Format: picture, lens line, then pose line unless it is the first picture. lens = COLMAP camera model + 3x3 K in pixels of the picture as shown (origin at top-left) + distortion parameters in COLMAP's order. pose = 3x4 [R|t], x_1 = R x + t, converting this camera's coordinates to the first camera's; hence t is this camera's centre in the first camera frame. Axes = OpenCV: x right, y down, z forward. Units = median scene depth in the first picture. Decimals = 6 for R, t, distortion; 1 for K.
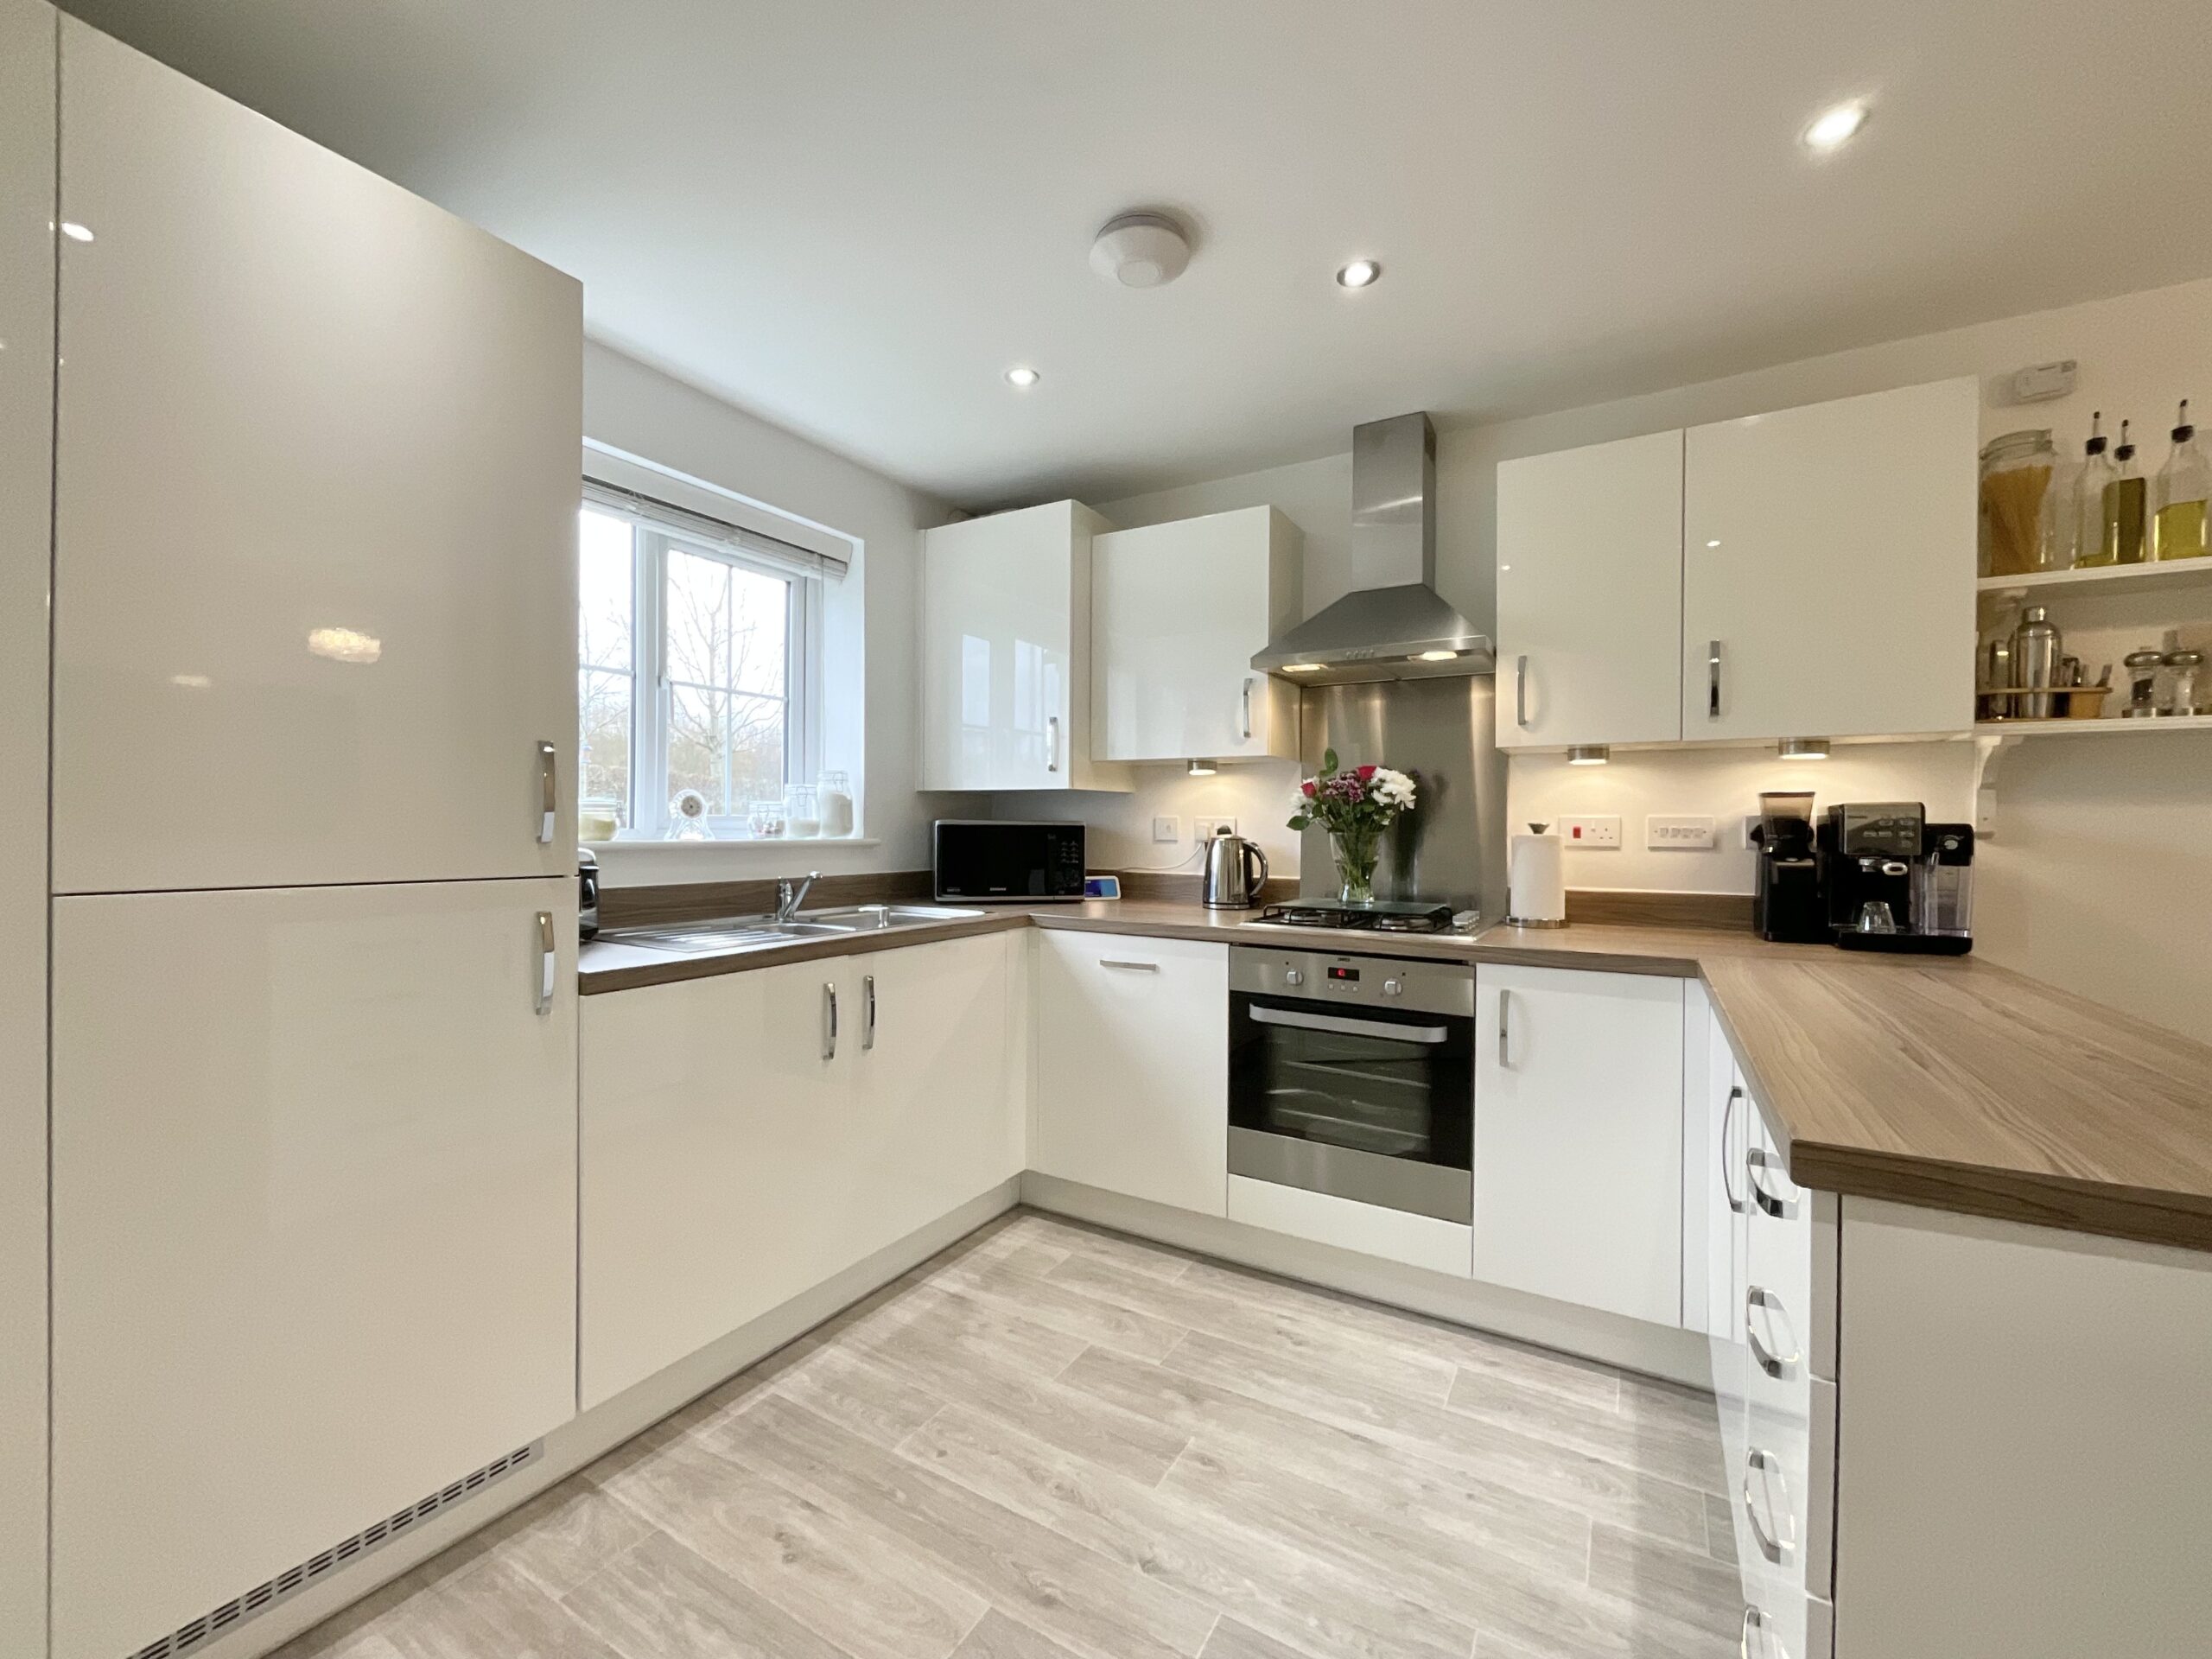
lens RADIAL K [[896.9, 0, 1111.7], [0, 896.9, 830.7], [0, 0, 1]] dist [0.004443, 0.000349]
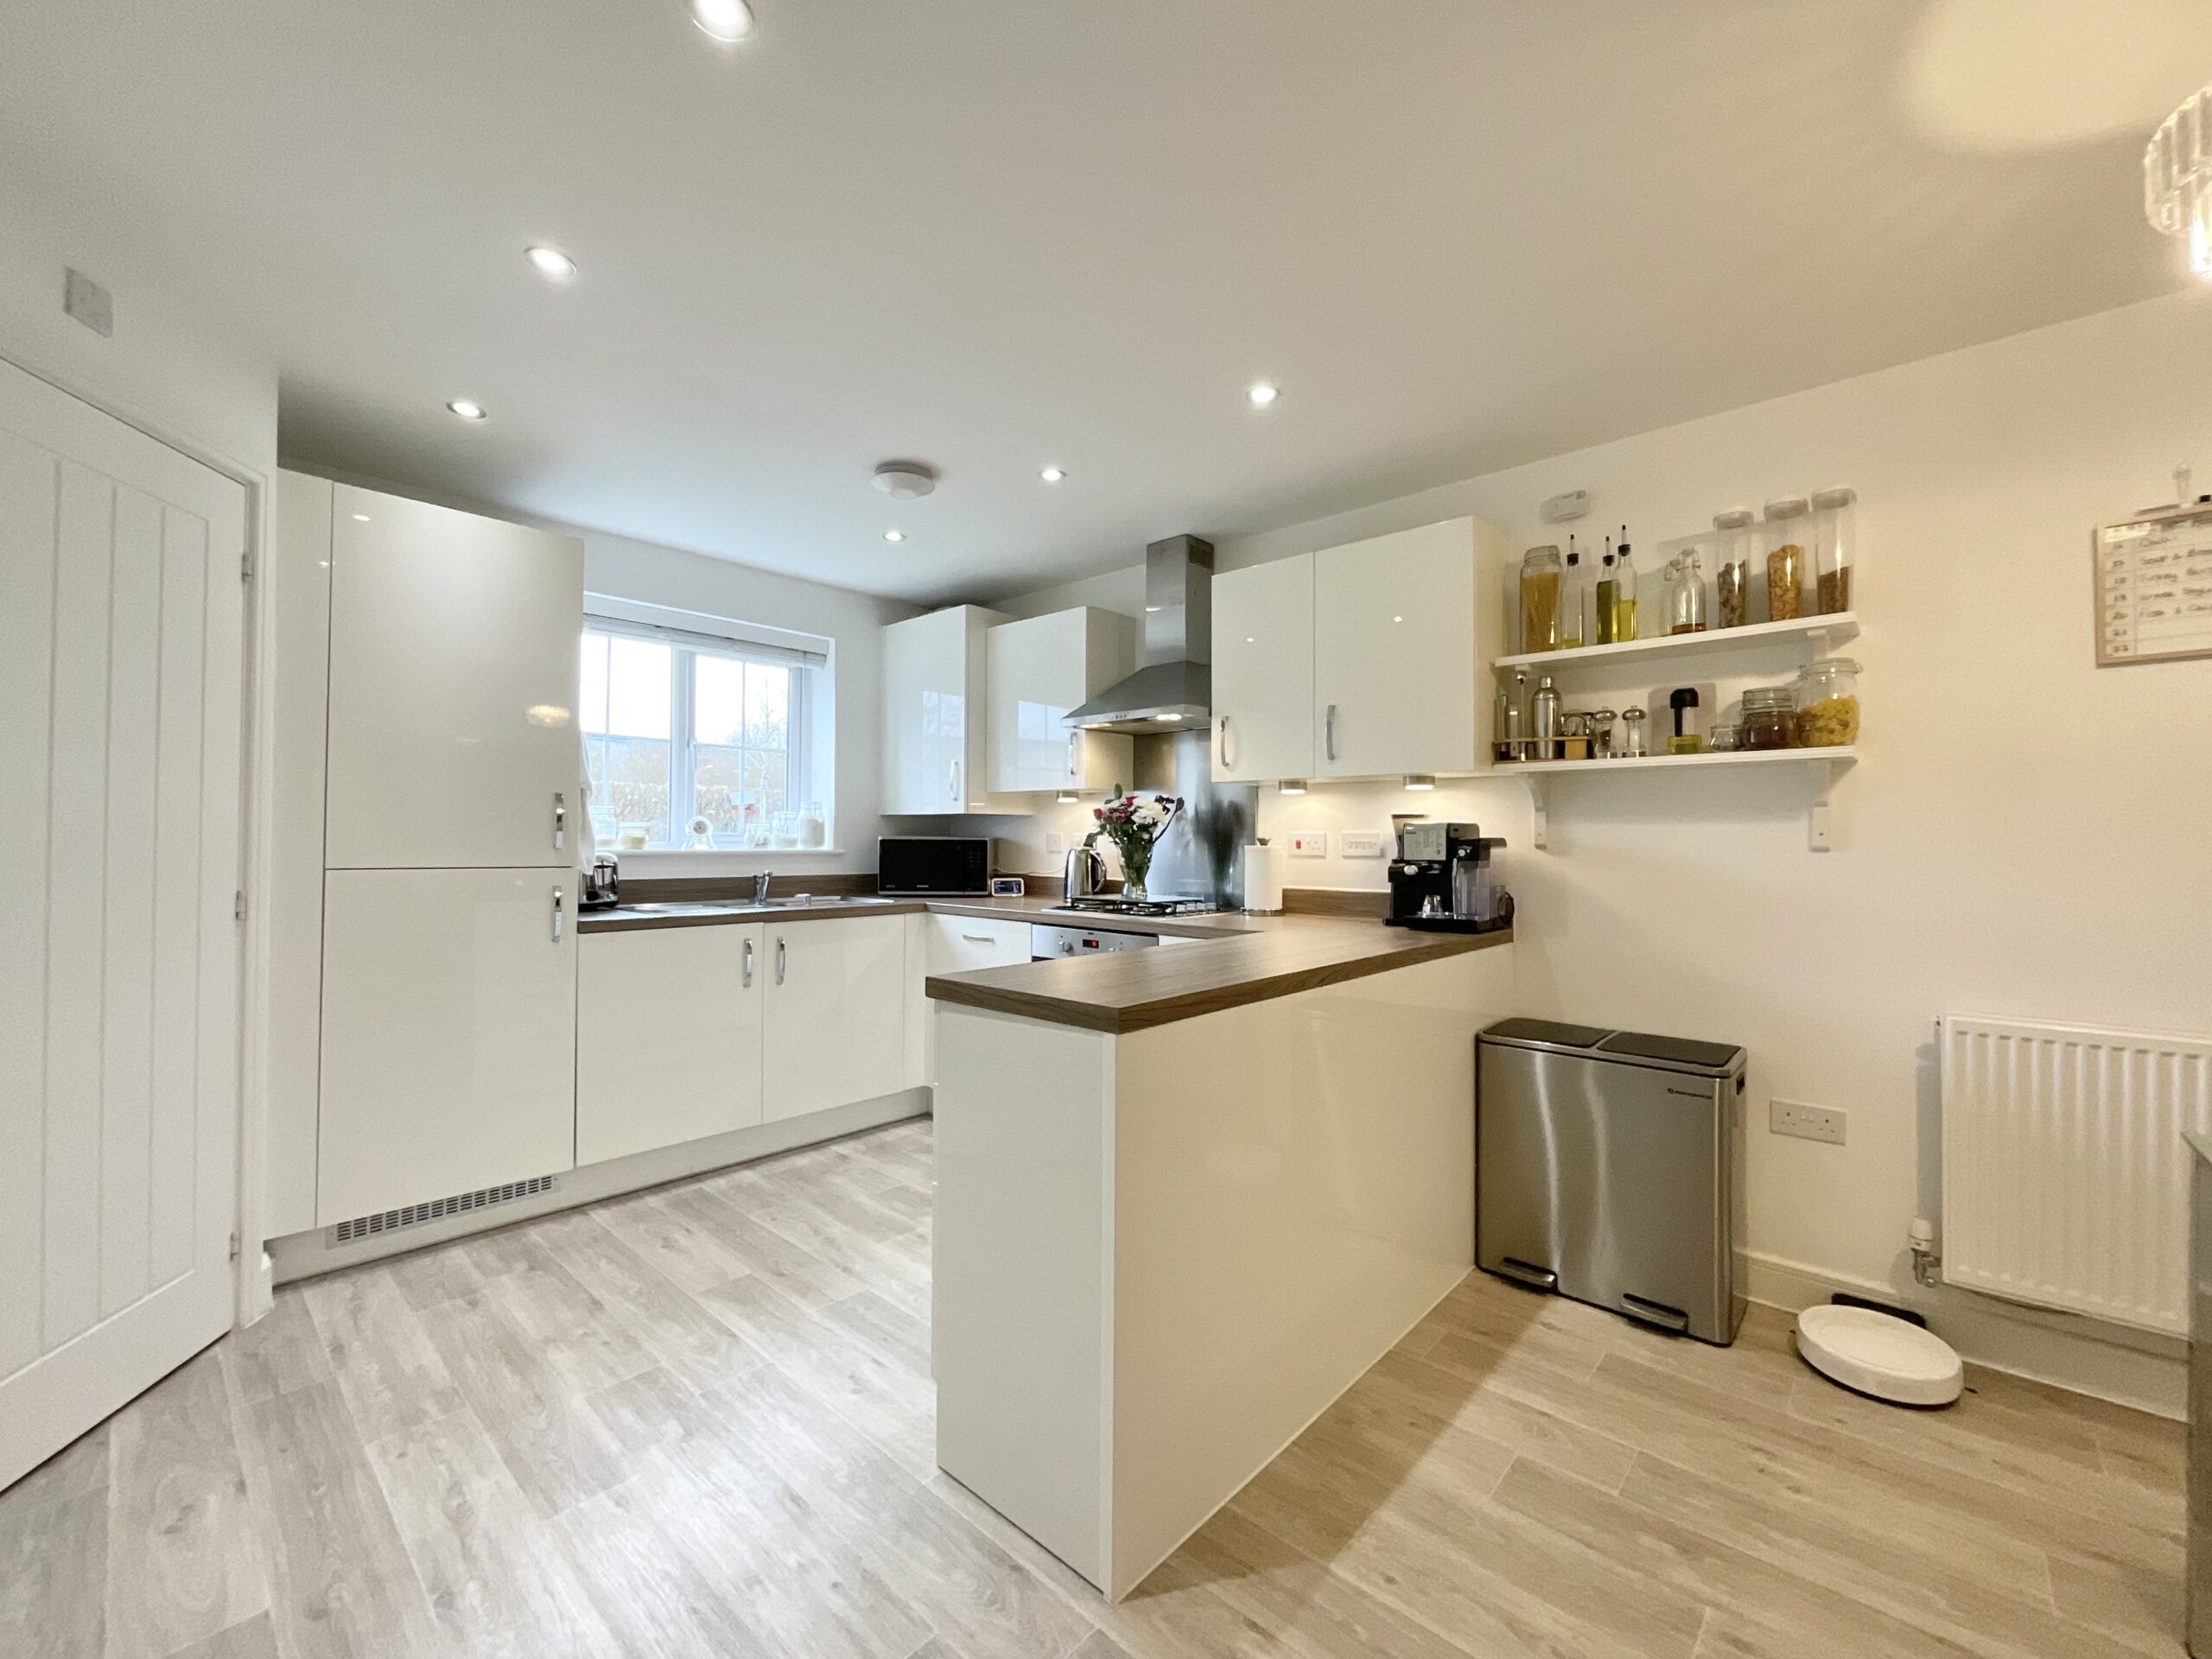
lens RADIAL K [[896.9, 0, 1104.8], [0, 896.9, 825.6], [0, 0, 1]] dist [0.004443, 0.000349]
pose [[0.978266, -0.003686, -0.207319, 0.560290], [-0.001265, 0.999717, -0.023743, 0.005868], [0.207348, 0.023490, 0.977985, -0.378039]]
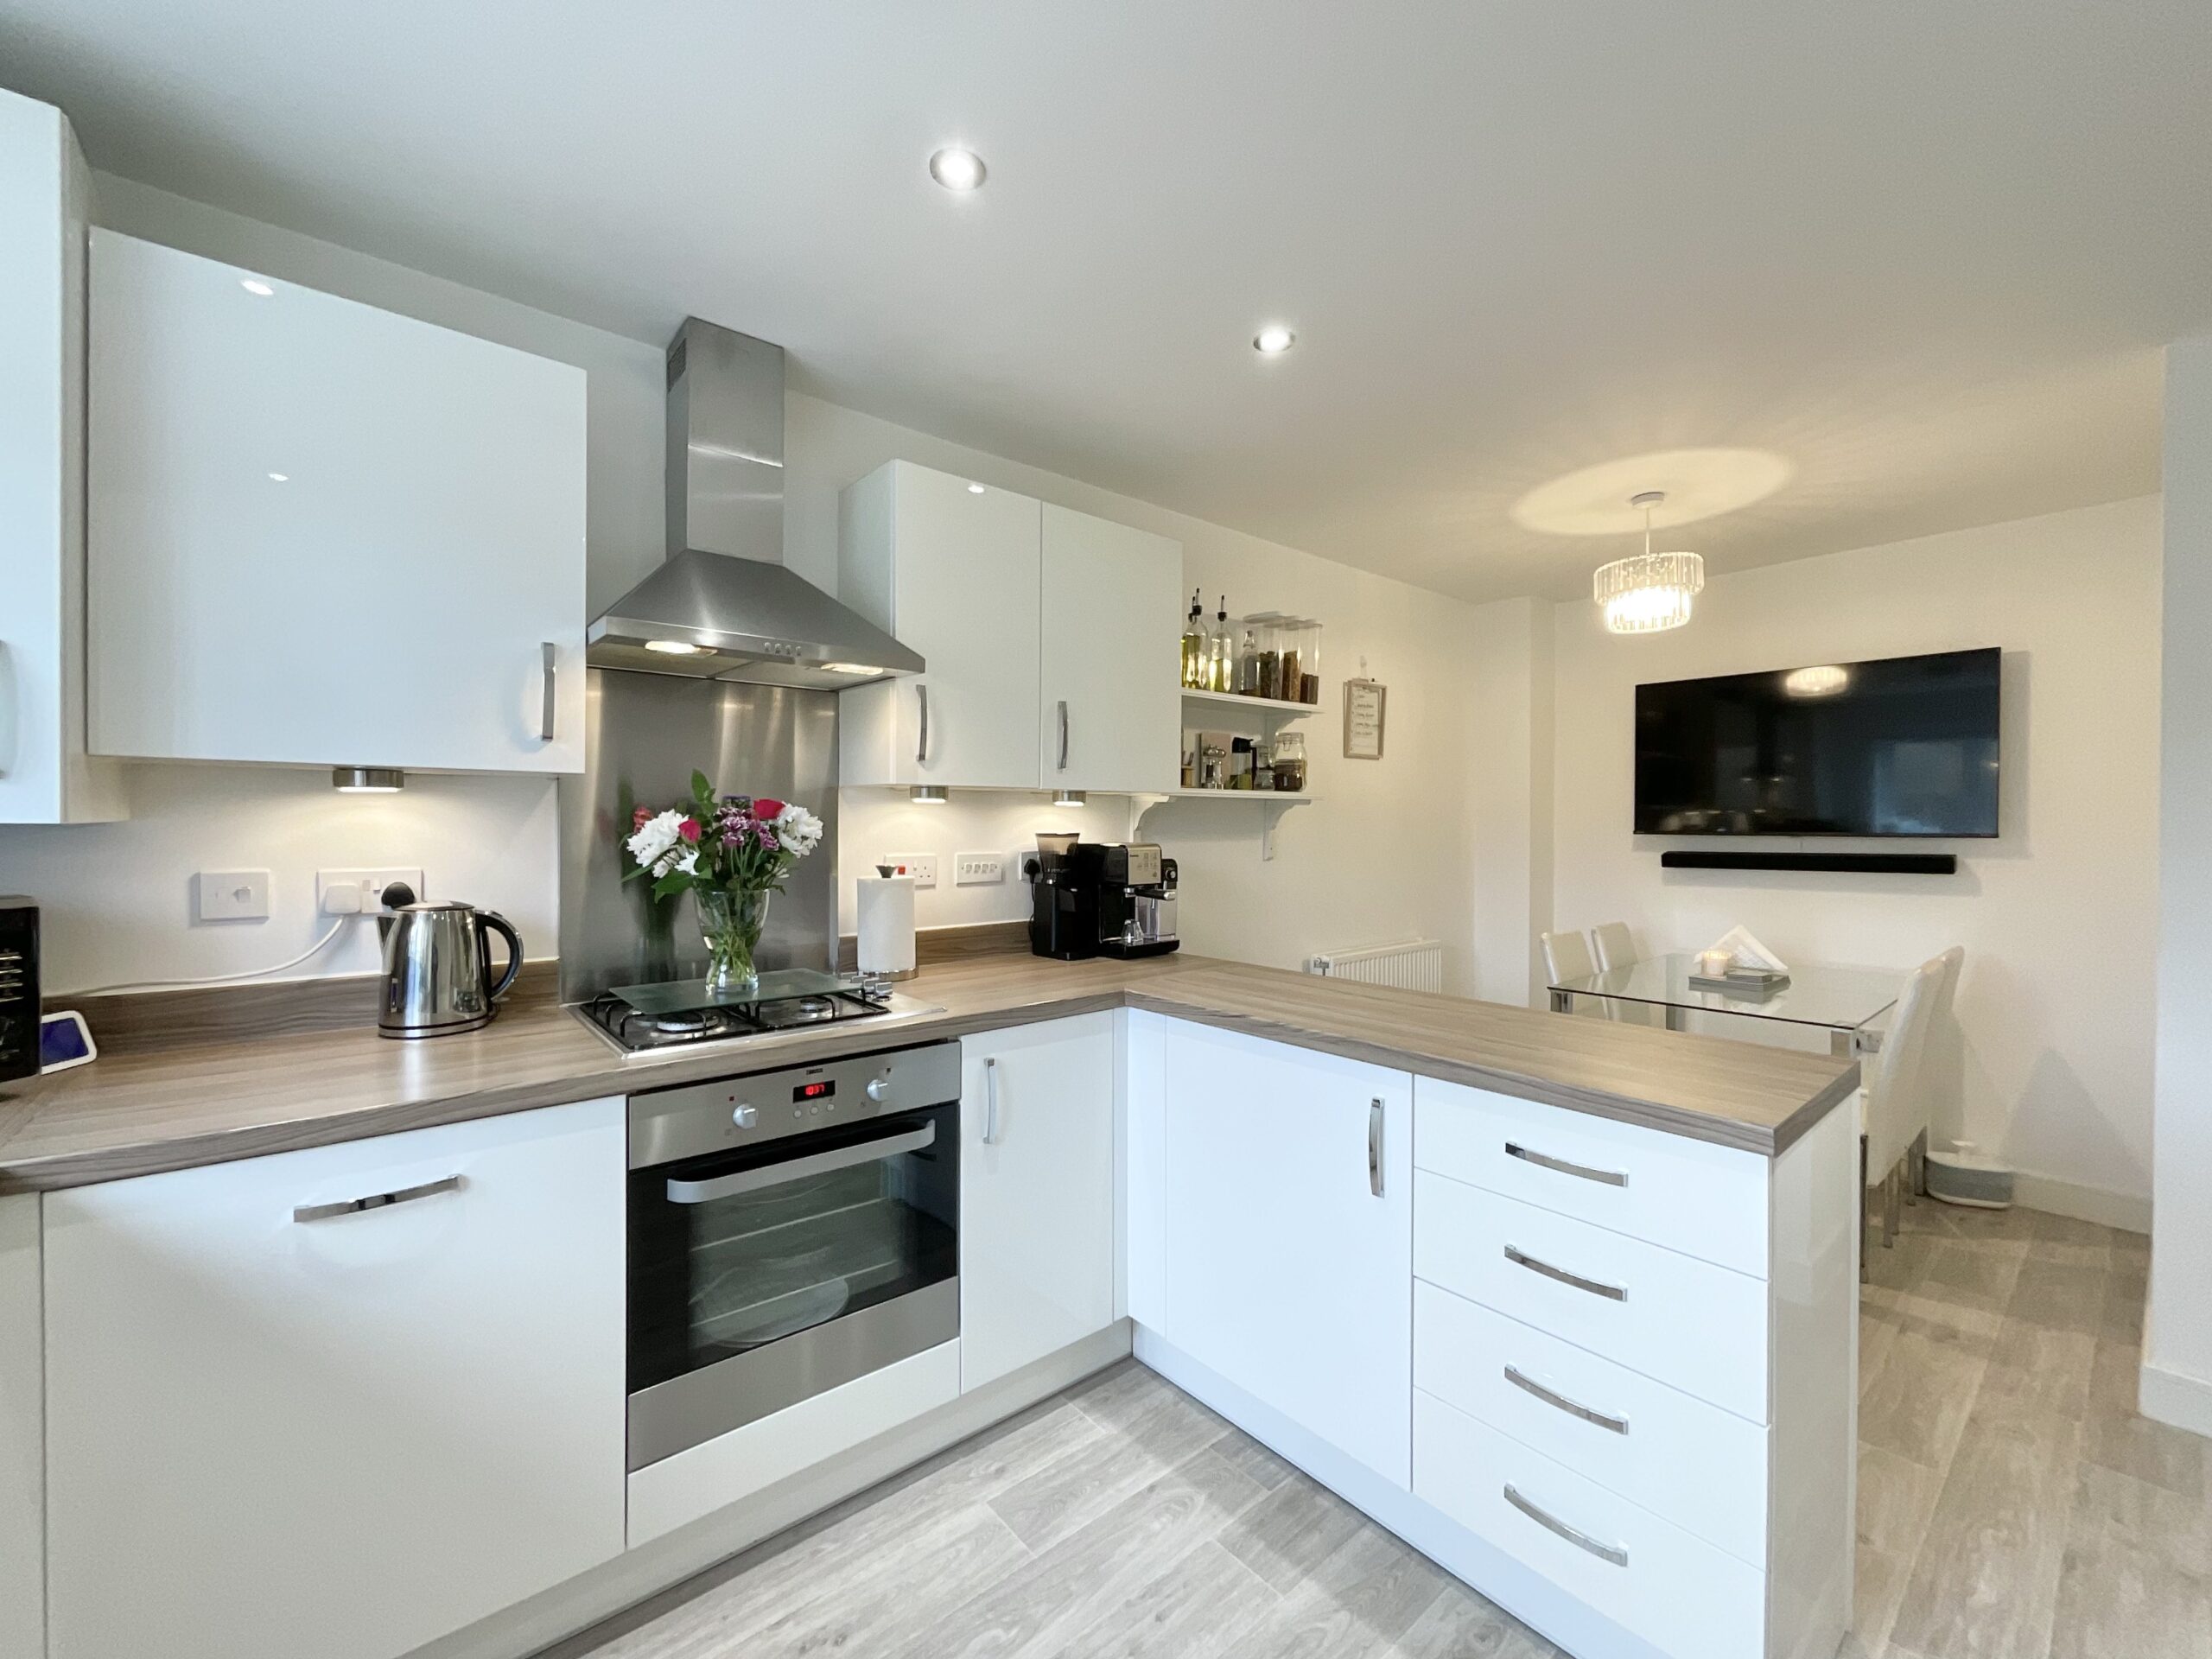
lens RADIAL K [[896.9, 0, 1108.4], [0, 896.9, 834.7], [0, 0, 1]] dist [0.004443, 0.000349]
pose [[0.336269, -0.017937, 0.941595, -0.334357], [0.002173, 0.999831, 0.018271, -0.059491], [-0.941764, -0.004098, 0.336251, 0.516400]]
